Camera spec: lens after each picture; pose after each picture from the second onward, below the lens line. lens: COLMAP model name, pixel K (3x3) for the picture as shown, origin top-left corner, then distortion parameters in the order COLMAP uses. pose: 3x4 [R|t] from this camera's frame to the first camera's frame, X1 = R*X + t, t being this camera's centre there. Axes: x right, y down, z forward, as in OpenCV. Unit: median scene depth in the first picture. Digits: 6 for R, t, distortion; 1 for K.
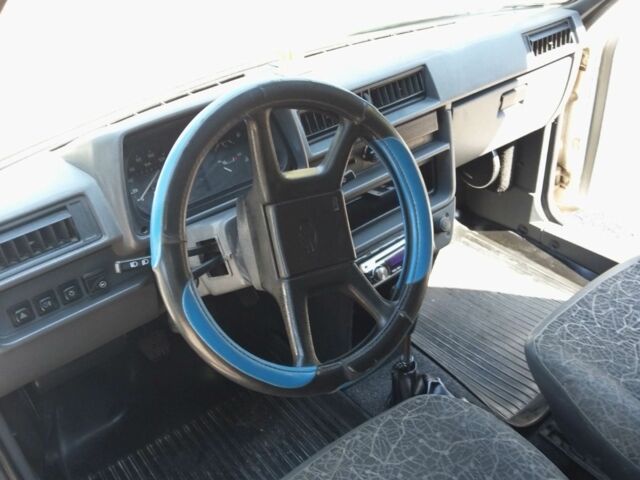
lens RADIAL K [[602.7, 0, 318.0], [0, 602.7, 247.3], [0, 0, 1]] dist [0.087271, -0.142880]
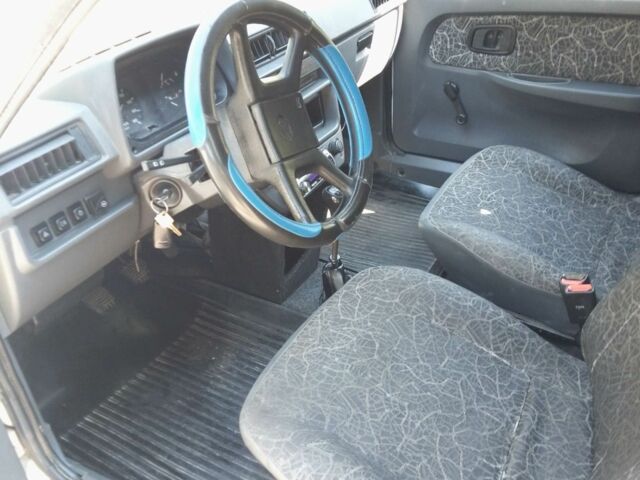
lens RADIAL K [[602.7, 0, 318.0], [0, 602.7, 247.3], [0, 0, 1]] dist [0.087271, -0.142880]
pose [[0.928360, -0.180752, 0.324771, -0.336363], [0.188963, 0.981964, 0.006362, 0.188742], [-0.320064, 0.055464, 0.945771, -0.153384]]
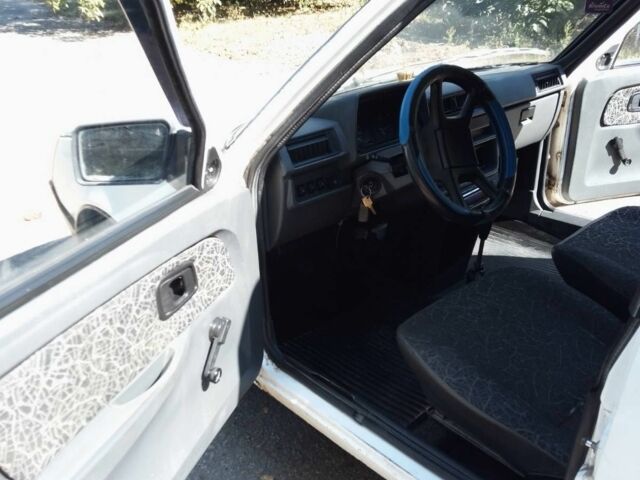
lens RADIAL K [[602.7, 0, 318.0], [0, 602.7, 247.3], [0, 0, 1]] dist [0.087271, -0.142880]
pose [[0.995719, 0.005182, 0.092290, -0.522368], [0.009881, 0.986740, -0.162009, 0.495518], [-0.091905, 0.162227, 0.982464, -0.652398]]
